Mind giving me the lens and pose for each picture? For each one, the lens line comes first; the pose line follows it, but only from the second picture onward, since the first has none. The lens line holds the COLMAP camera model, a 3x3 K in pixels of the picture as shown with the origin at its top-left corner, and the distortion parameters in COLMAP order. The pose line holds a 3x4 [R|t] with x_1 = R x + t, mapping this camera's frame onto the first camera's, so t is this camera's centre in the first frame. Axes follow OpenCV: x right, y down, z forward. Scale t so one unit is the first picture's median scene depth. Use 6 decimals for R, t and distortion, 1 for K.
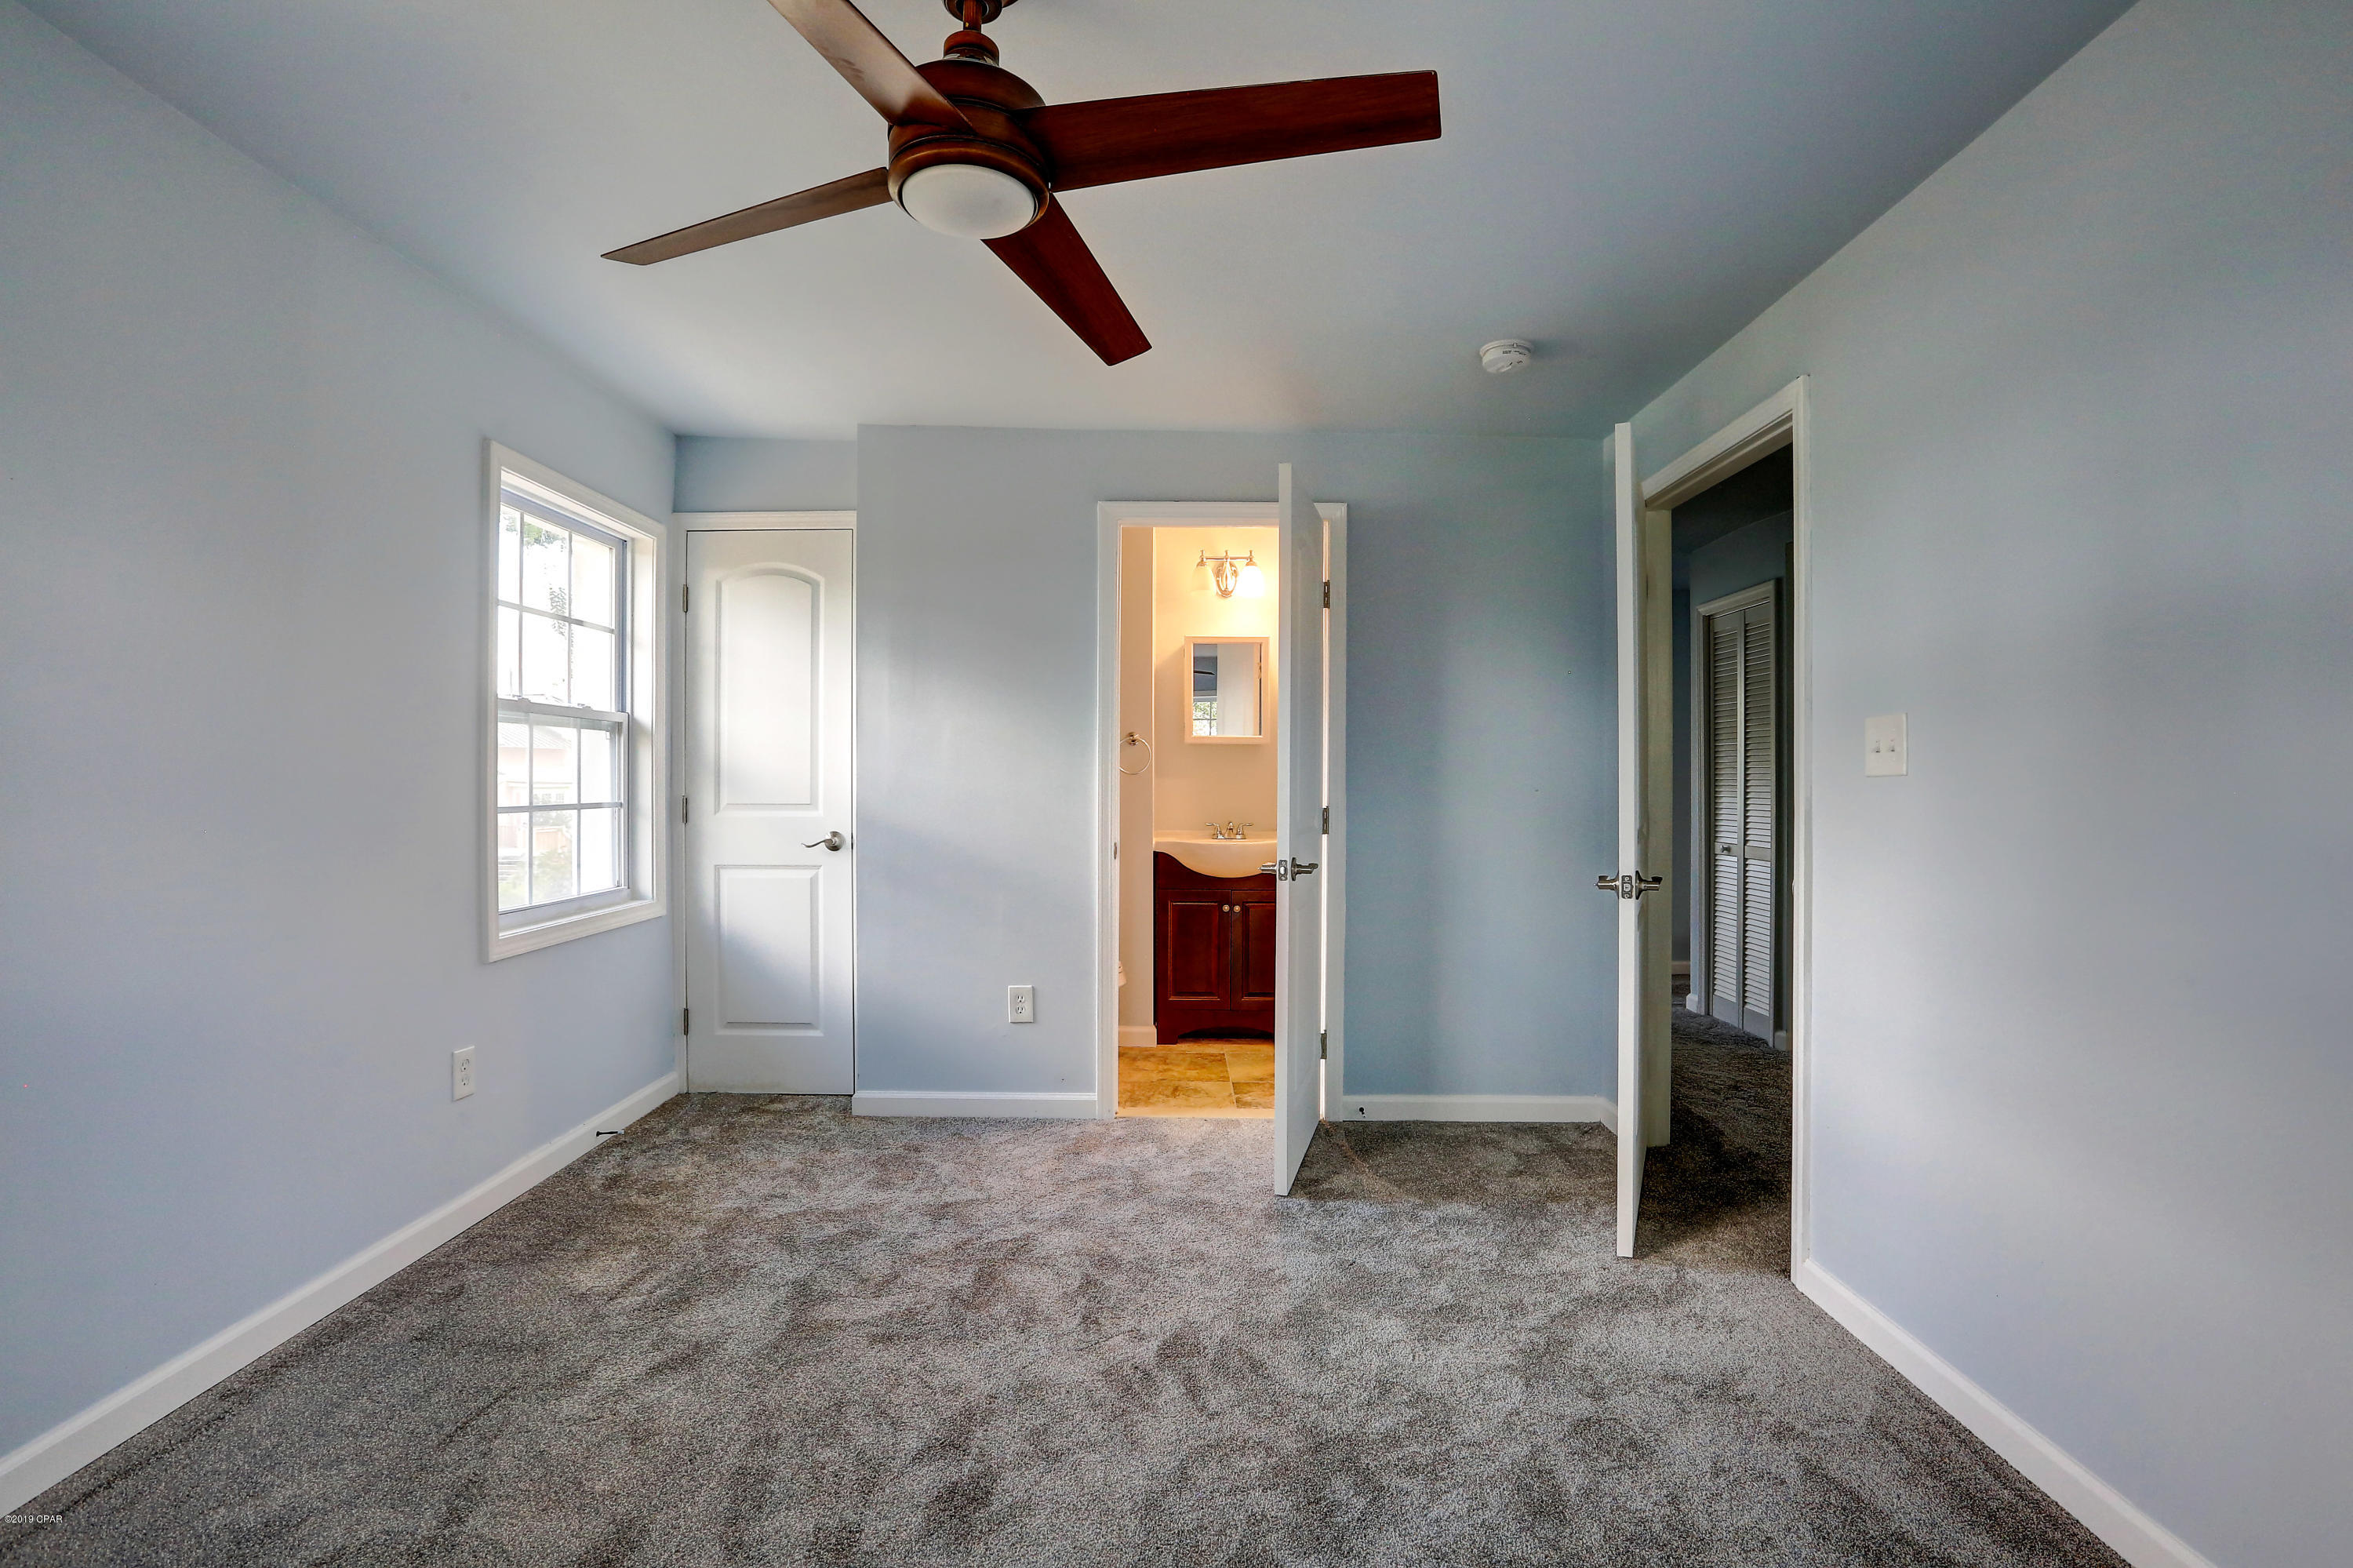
lens RADIAL K [[1085.3, 0, 1181.8], [0, 1085.3, 782.9], [0, 0, 1]] dist [-0.042101, 0.017310]
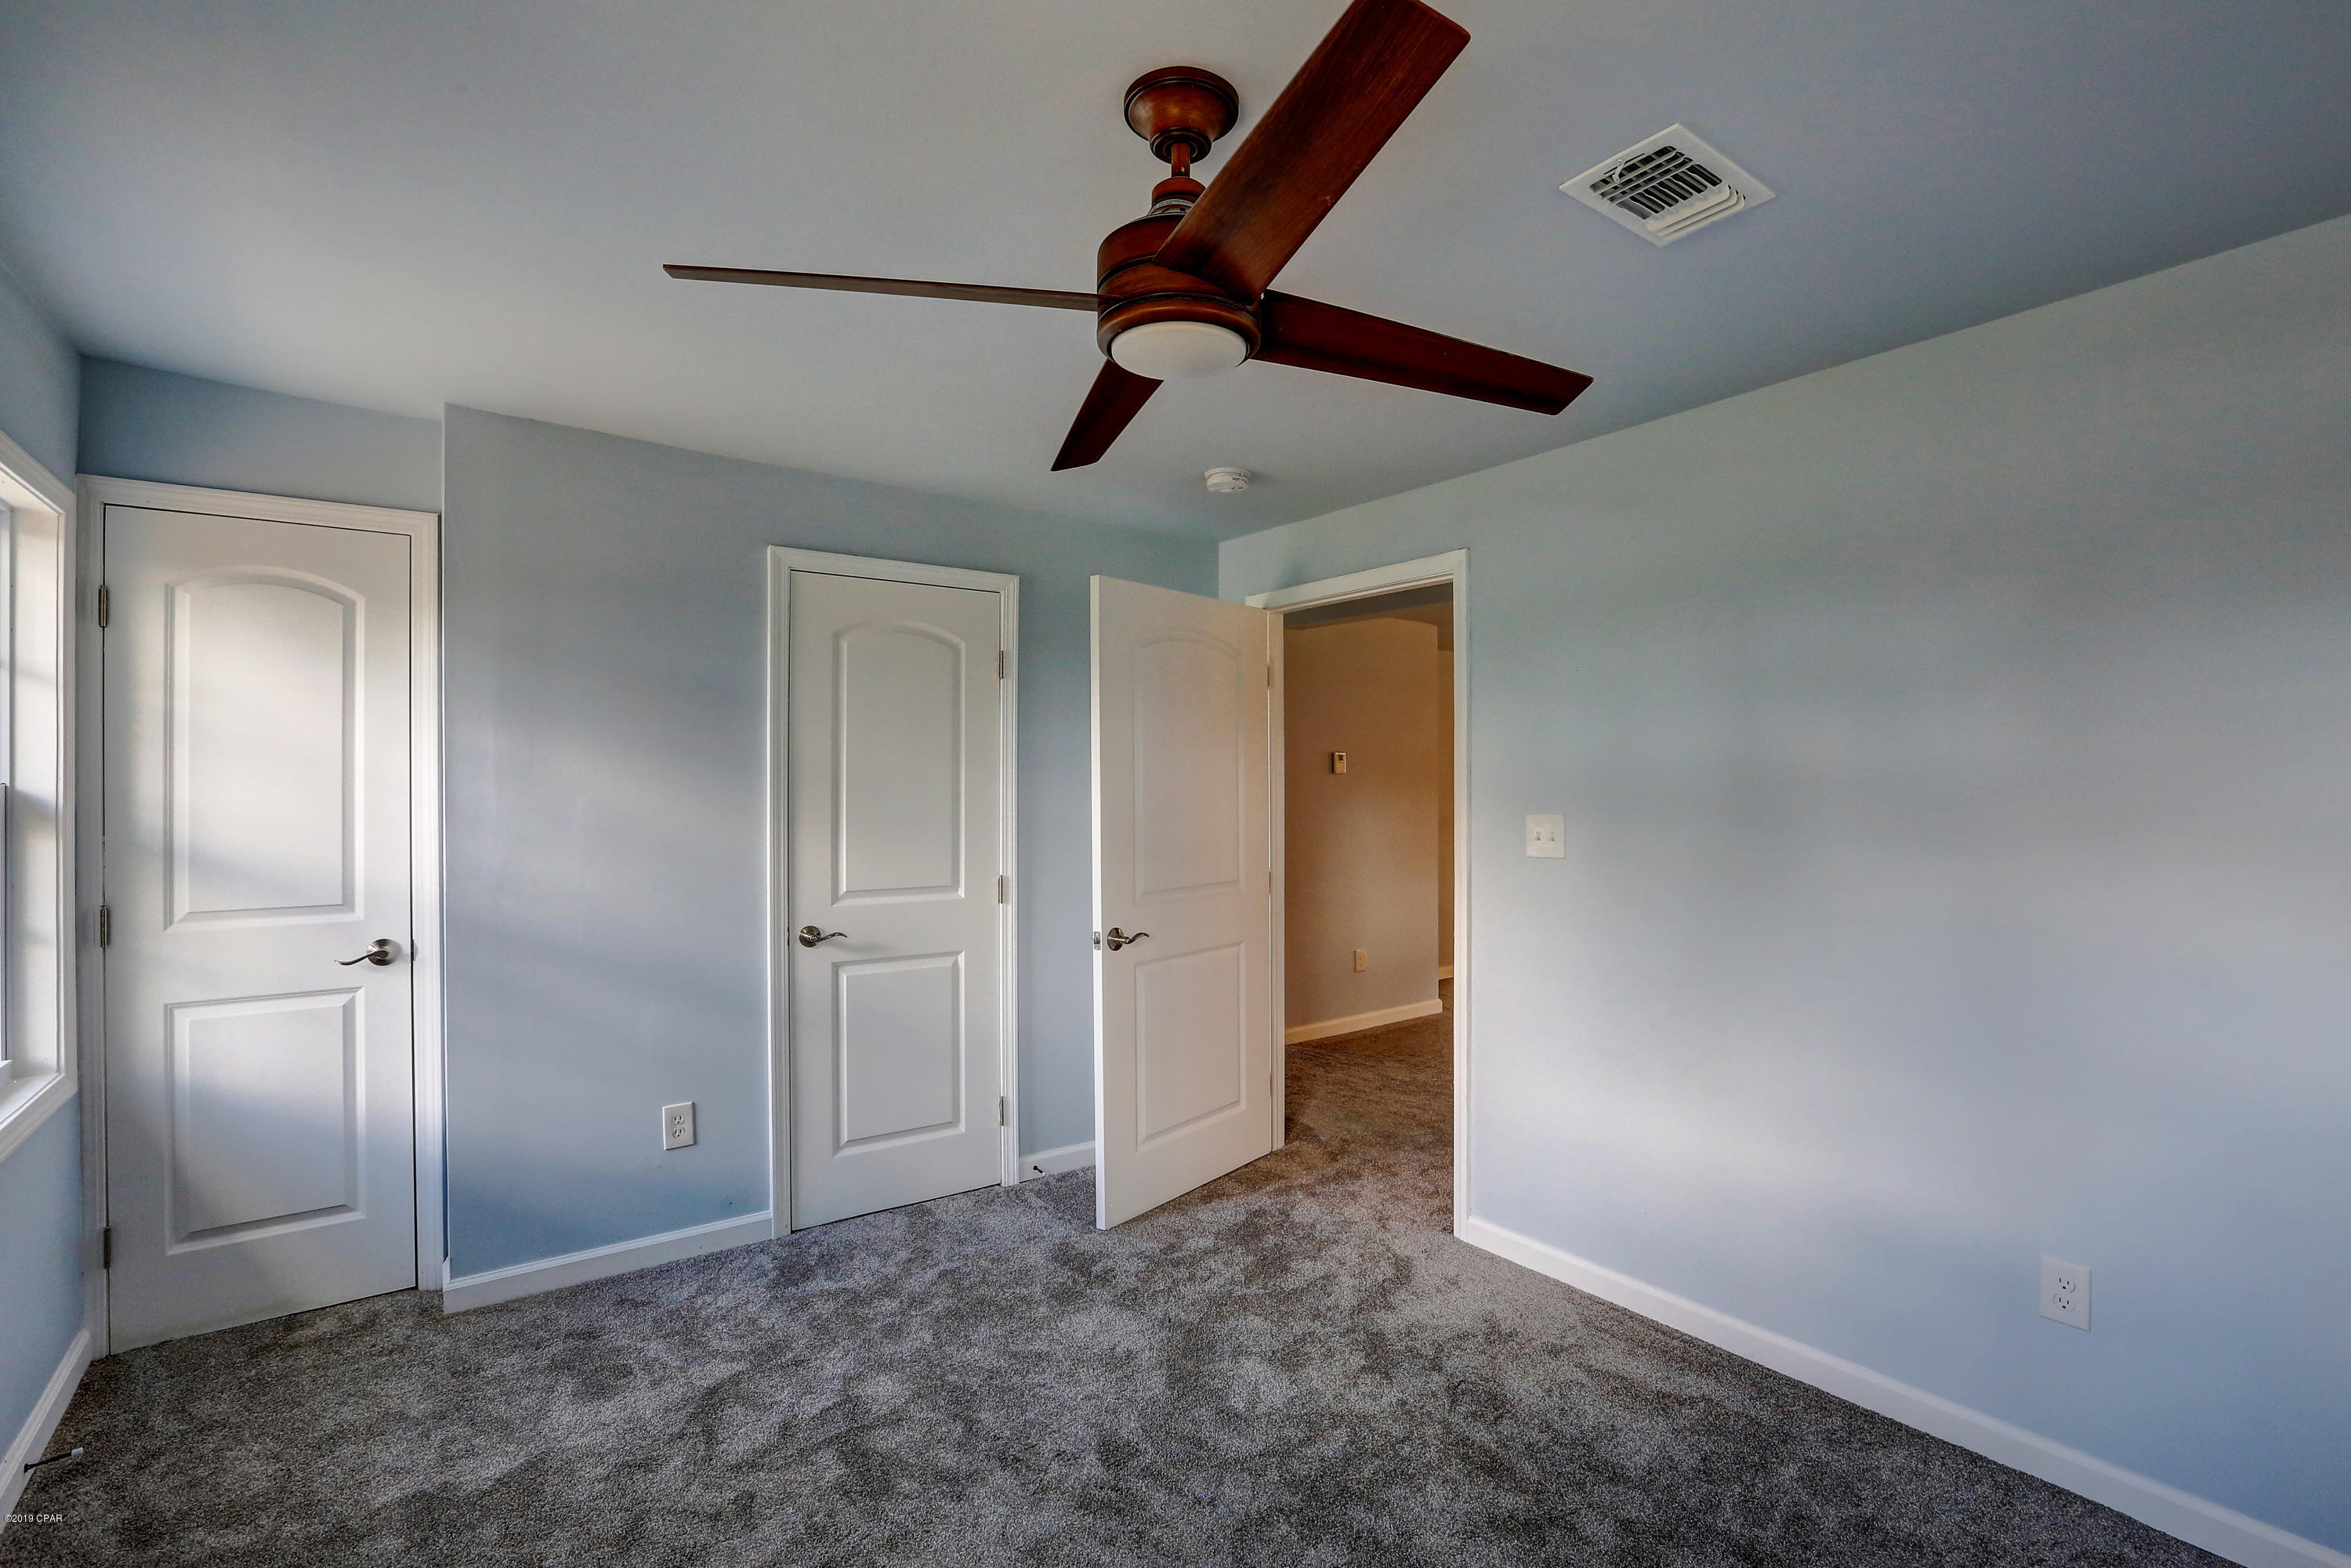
lens RADIAL K [[1084.3, 0, 1180.8], [0, 1084.3, 782.9], [0, 0, 1]] dist [-0.042101, 0.017310]
pose [[0.804193, -0.004406, 0.594352, -0.334856], [0.003633, 0.999990, 0.002496, -0.066432], [-0.594357, 0.000152, 0.804201, 0.092184]]
